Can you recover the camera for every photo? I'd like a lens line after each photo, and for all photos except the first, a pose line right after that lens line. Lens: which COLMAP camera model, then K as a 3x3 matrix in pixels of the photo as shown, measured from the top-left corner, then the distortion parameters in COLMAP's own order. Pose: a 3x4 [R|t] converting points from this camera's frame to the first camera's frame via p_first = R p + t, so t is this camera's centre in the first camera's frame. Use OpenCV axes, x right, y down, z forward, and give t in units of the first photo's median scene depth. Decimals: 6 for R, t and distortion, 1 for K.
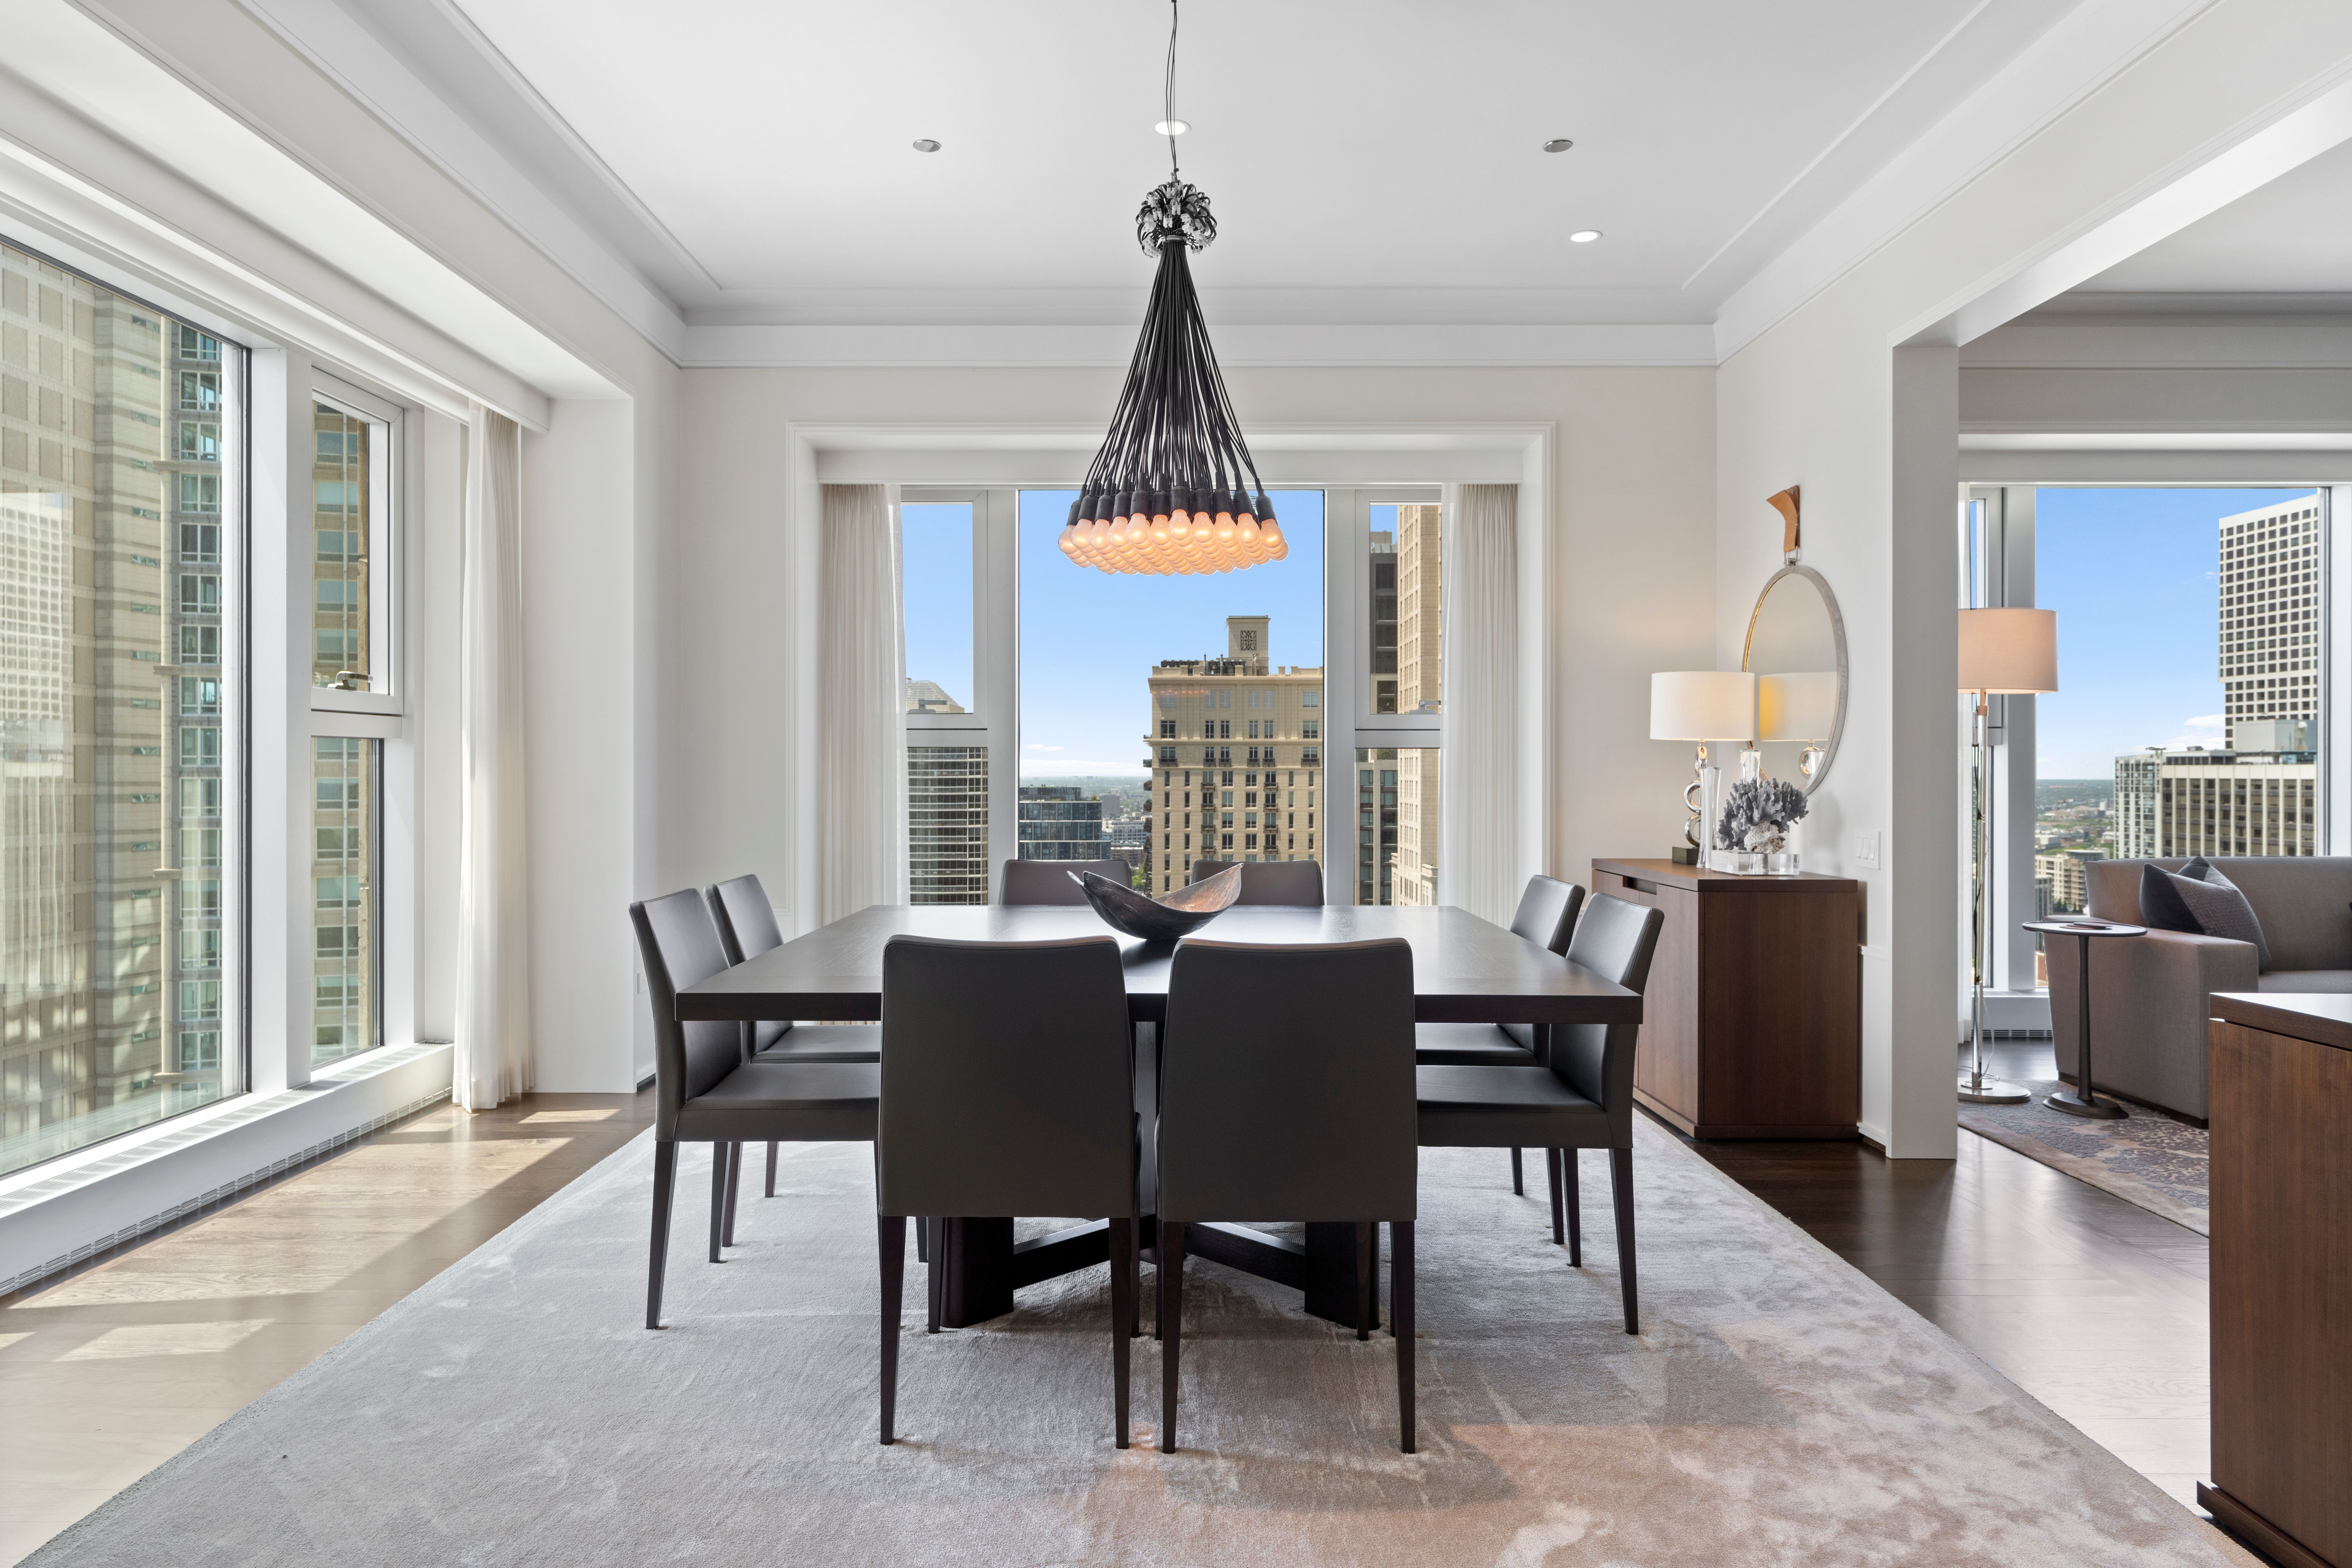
lens RADIAL K [[1467.0, 0, 1158.8], [0, 1467.0, 774.0], [0, 0, 1]] dist [-0.004424, 0.003066]
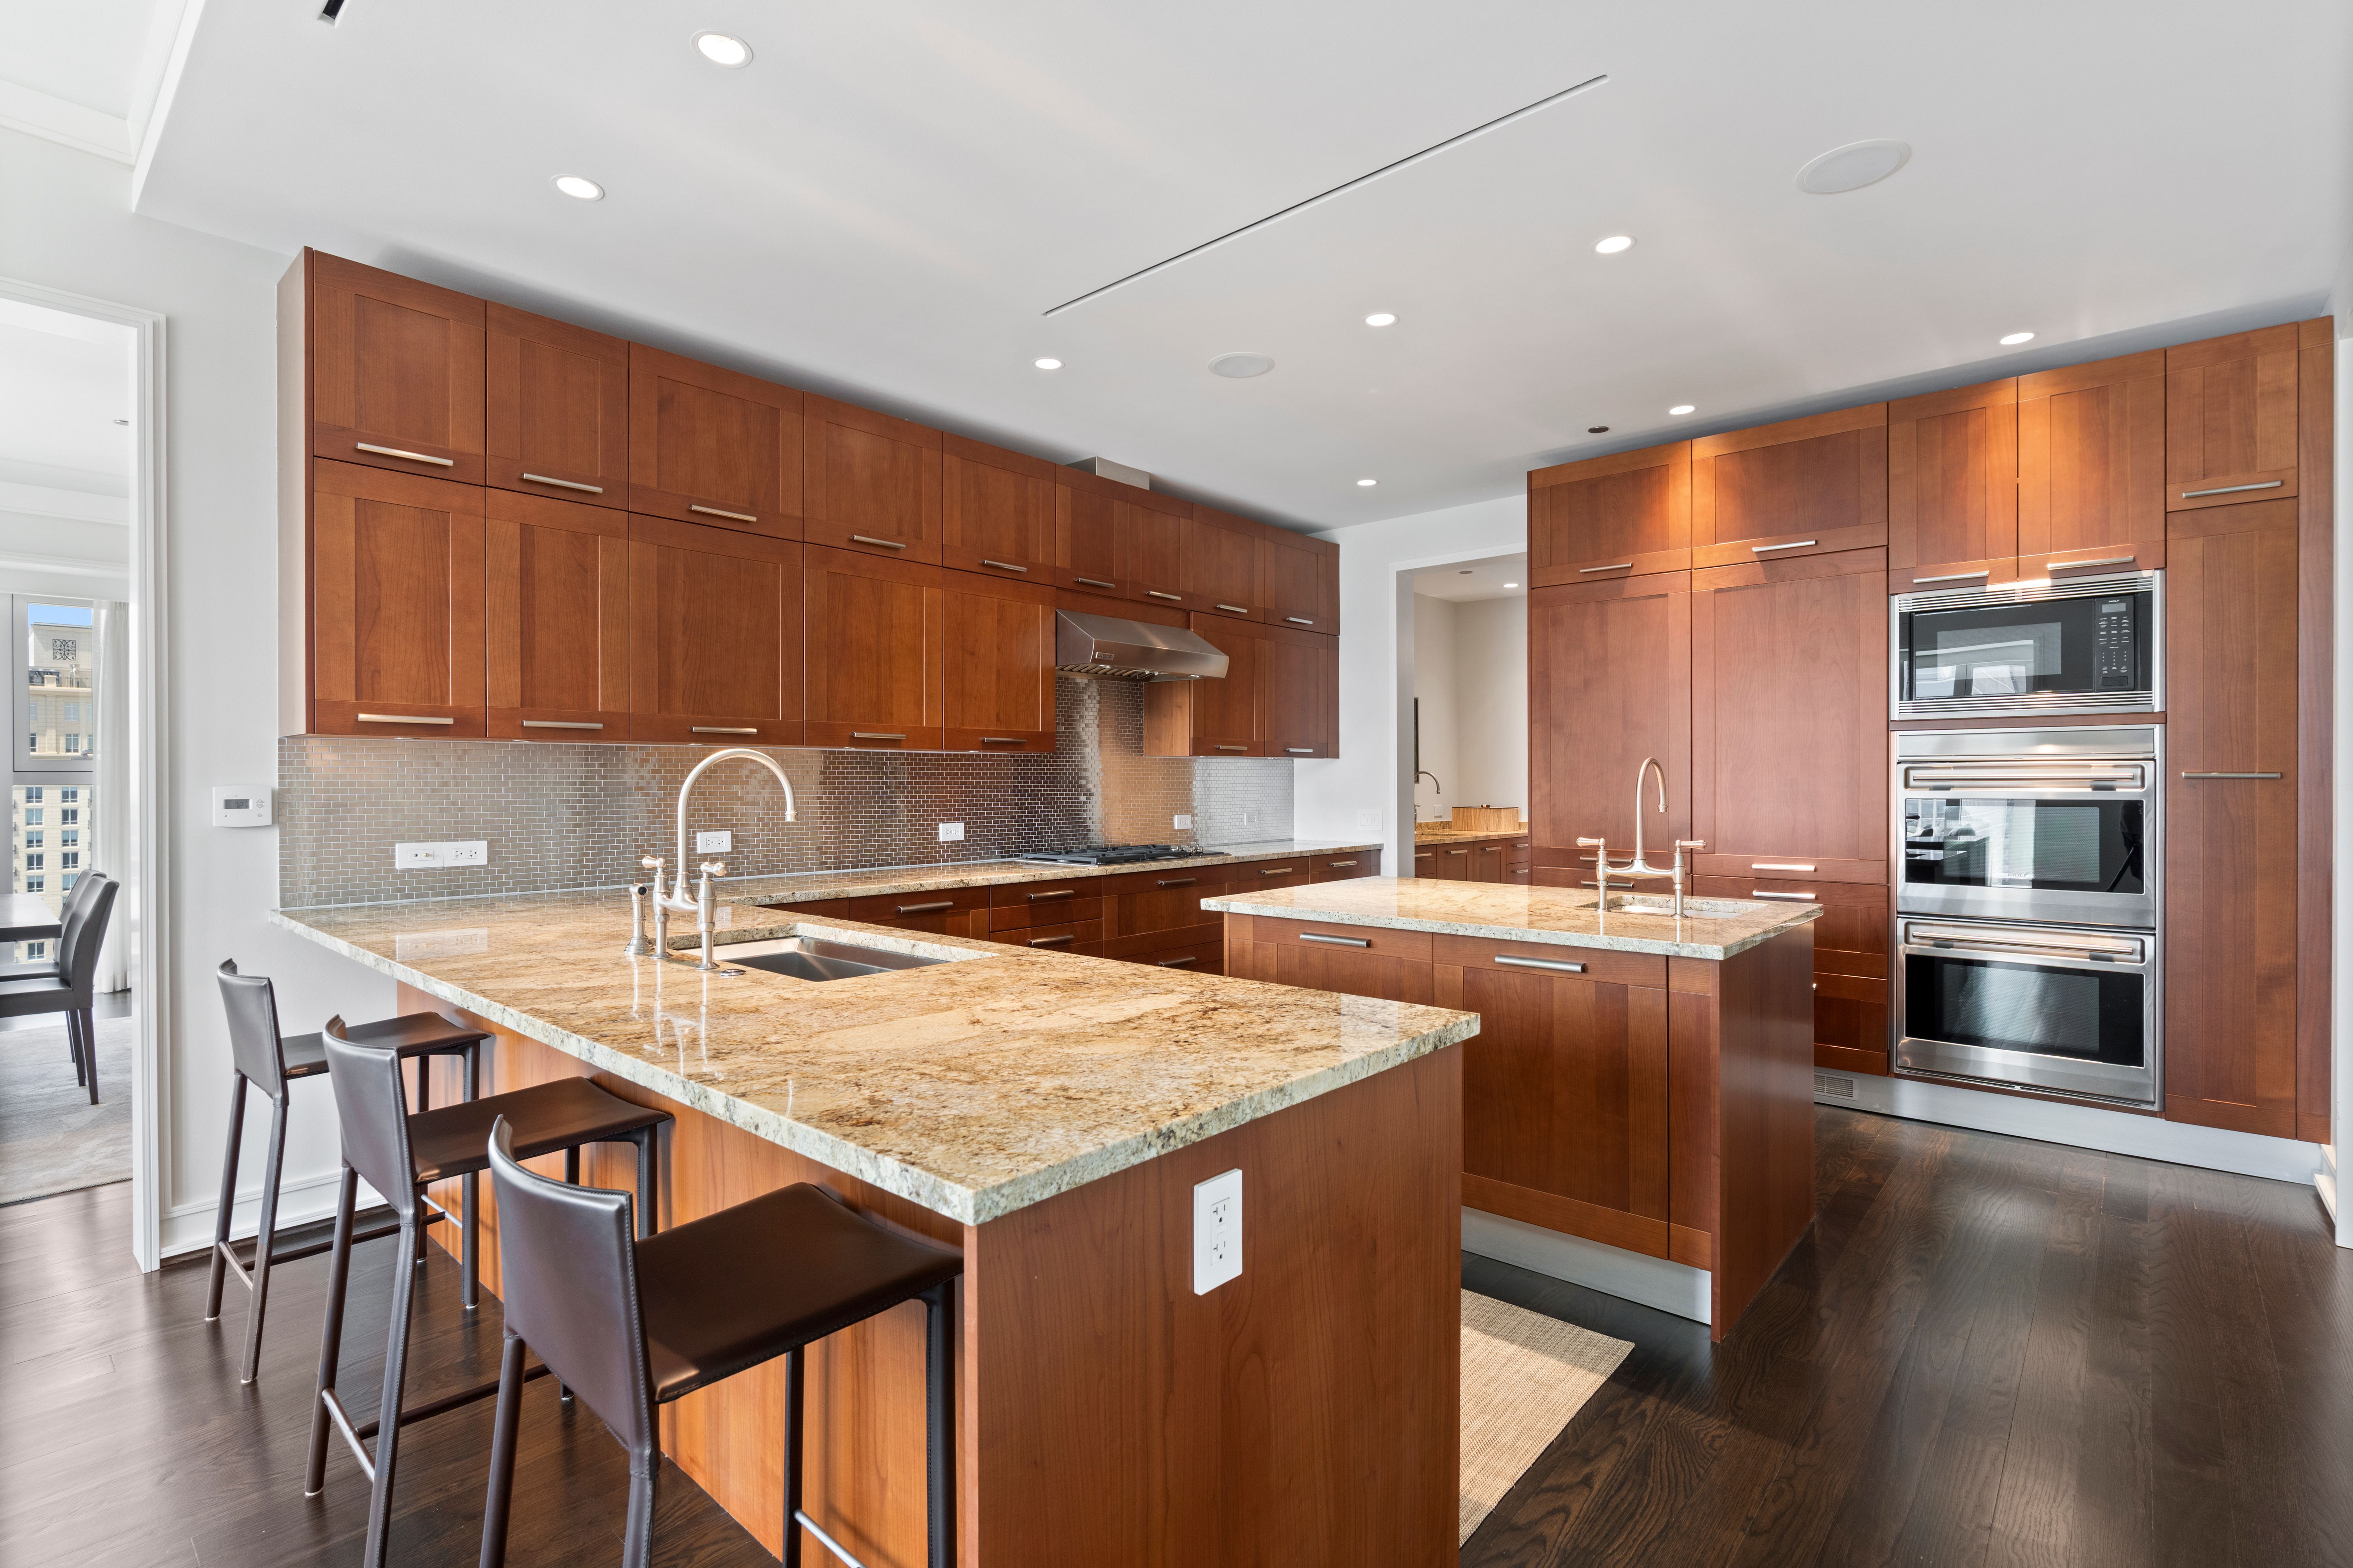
lens RADIAL K [[1096.2, 0, 1162.6], [0, 1096.2, 785.7], [0, 0, 1]] dist [-0.006507, 0.002528]
pose [[0.663063, -0.005200, 0.748545, 0.098320], [0.005532, 0.999983, 0.002046, -0.015657], [-0.748543, 0.002784, 0.663081, -0.532983]]
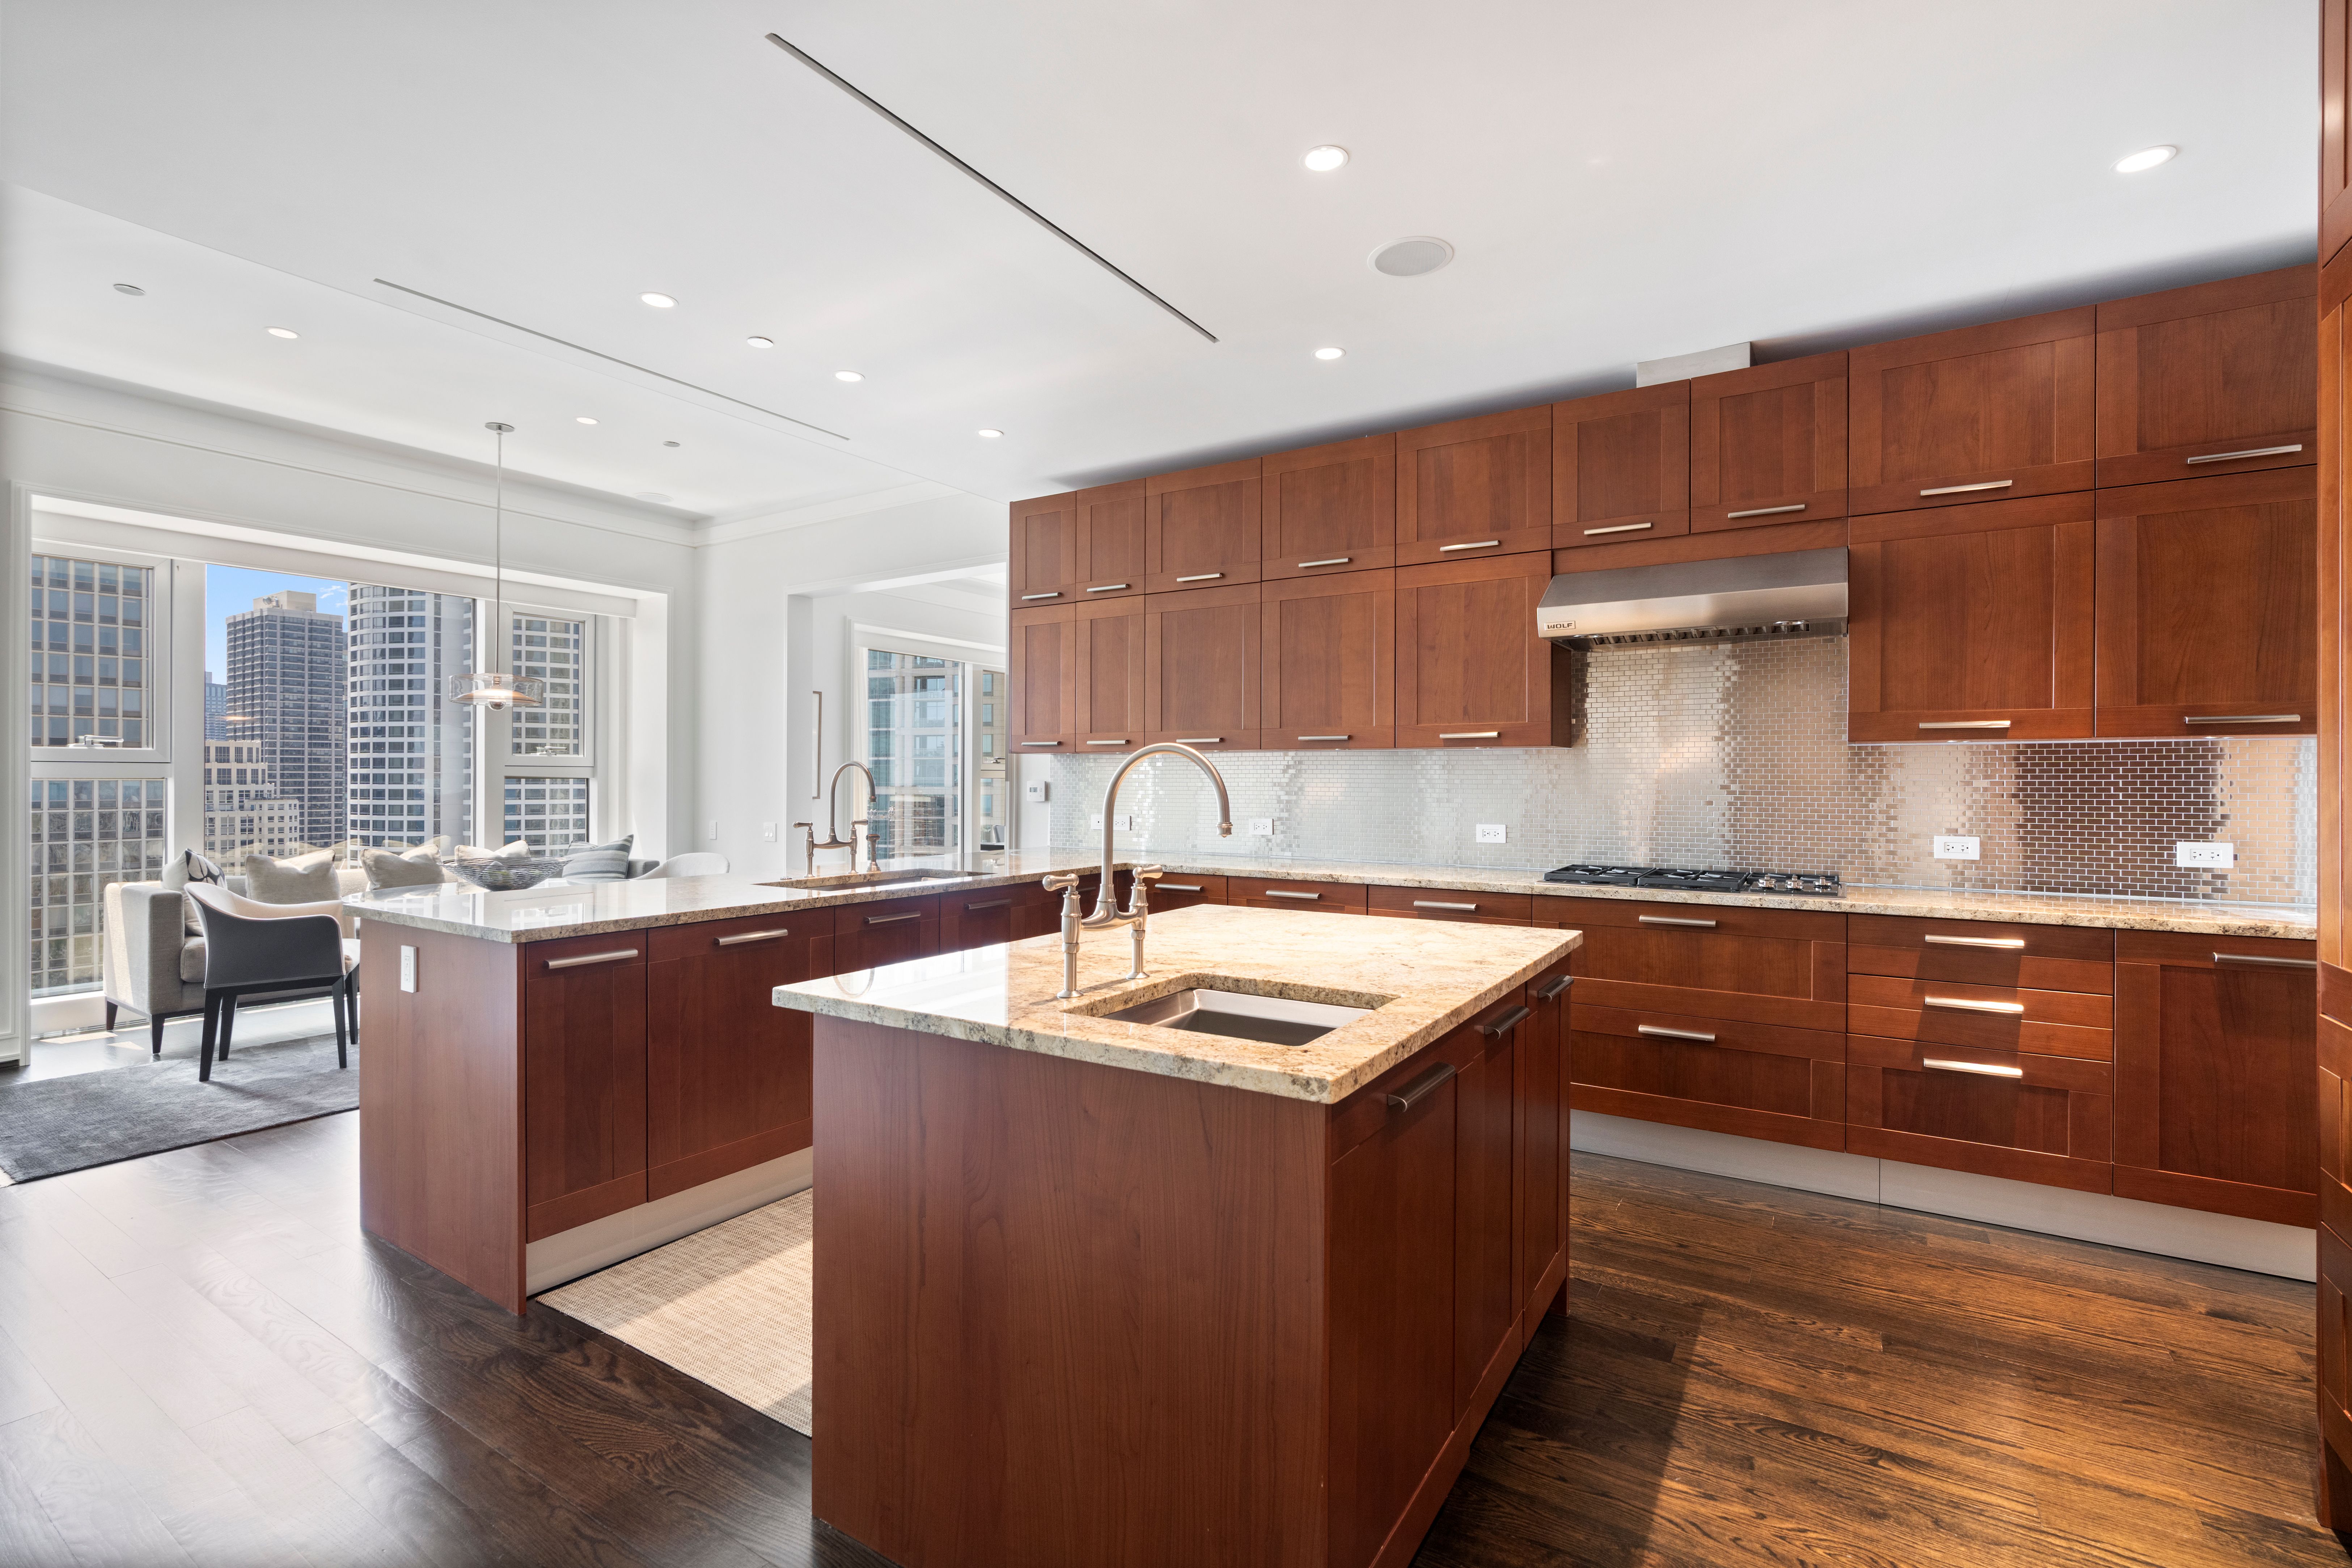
lens RADIAL K [[1066.8, 0, 1164.1], [0, 1066.8, 775.4], [0, 0, 1]] dist [-0.004624, 0.003027]
pose [[0.841630, -0.000312, -0.540054, 0.847243], [-0.003137, 0.999980, -0.005466, -0.016660], [0.540045, 0.006294, 0.841613, -0.629407]]
